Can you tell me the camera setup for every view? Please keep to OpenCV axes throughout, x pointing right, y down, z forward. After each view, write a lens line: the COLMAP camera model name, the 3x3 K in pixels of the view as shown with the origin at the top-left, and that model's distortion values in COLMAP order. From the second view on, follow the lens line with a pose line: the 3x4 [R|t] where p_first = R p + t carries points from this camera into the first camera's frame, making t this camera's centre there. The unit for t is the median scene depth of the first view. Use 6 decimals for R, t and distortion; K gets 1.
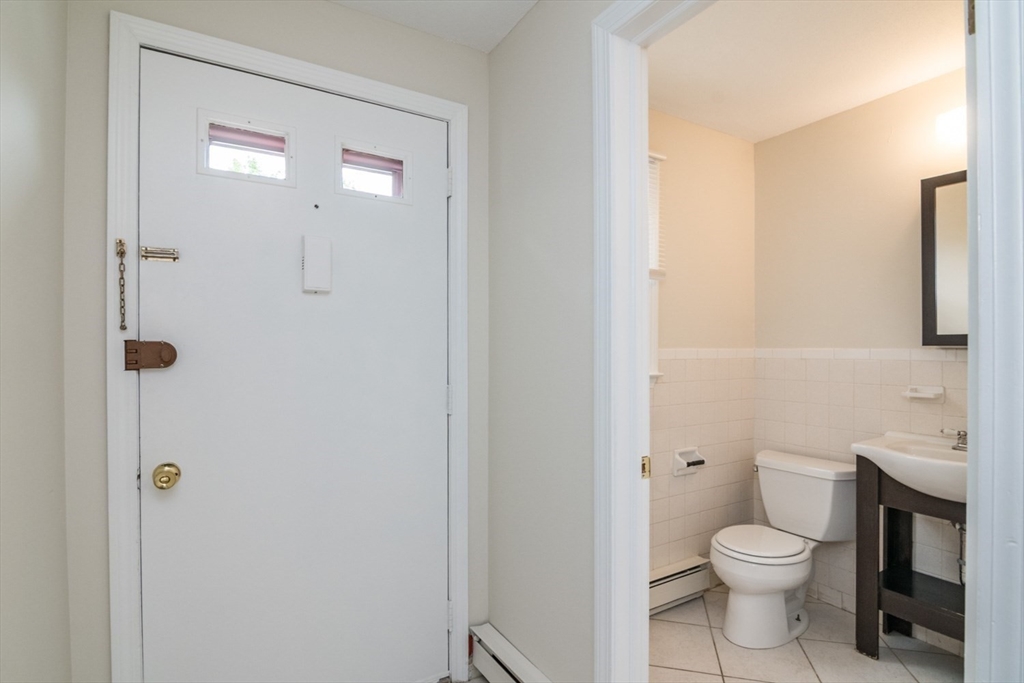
lens RADIAL K [[503.2, 0, 509.9], [0, 503.2, 350.8], [0, 0, 1]] dist [-0.010958, -0.003080]
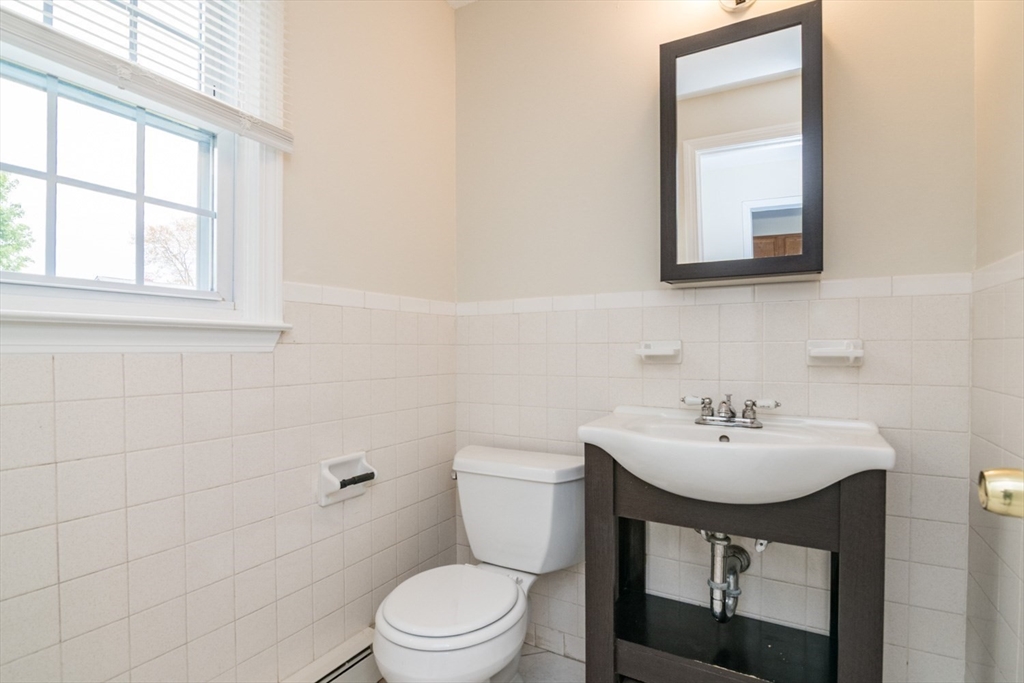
lens RADIAL K [[503.2, 0, 510.1], [0, 503.2, 346.2], [0, 0, 1]] dist [-0.010958, -0.003080]
pose [[0.872189, 0.002426, 0.489163, 0.262591], [0.003096, 0.999940, -0.010478, 0.080623], [-0.489159, 0.010653, 0.872129, 0.436037]]
